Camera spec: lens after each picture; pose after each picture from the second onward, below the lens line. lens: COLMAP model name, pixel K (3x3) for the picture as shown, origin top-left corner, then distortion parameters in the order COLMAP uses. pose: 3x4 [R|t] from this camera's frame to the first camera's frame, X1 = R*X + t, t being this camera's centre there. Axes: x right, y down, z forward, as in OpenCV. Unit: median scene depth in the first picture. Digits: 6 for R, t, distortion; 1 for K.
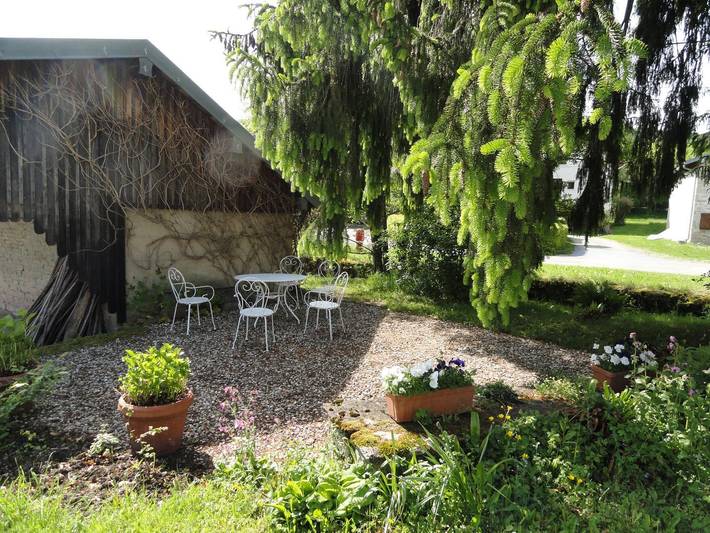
lens RADIAL K [[521.4, 0, 355.9], [0, 521.4, 264.4], [0, 0, 1]] dist [0.009457, 0.002024]
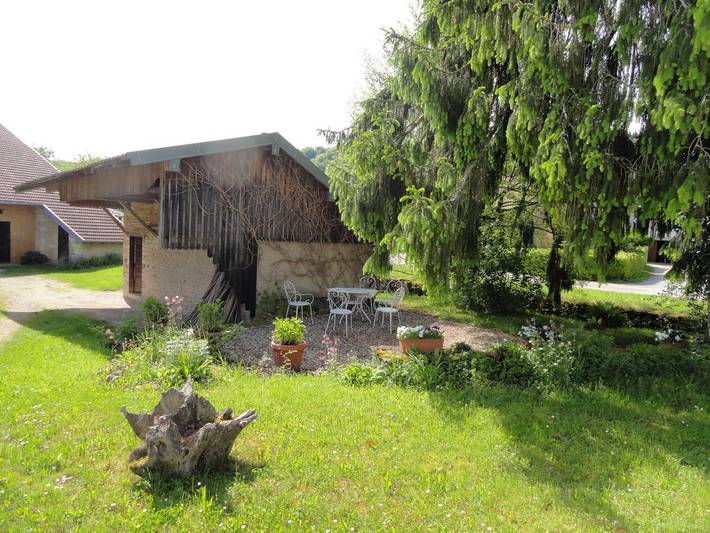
lens RADIAL K [[521.4, 0, 354.8], [0, 521.4, 266.7], [0, 0, 1]] dist [0.009457, 0.002024]
pose [[0.985046, 0.022959, -0.170755, 0.093049], [-0.029931, 0.998815, -0.038370, 0.016327], [0.169672, 0.042907, 0.984566, -0.435234]]
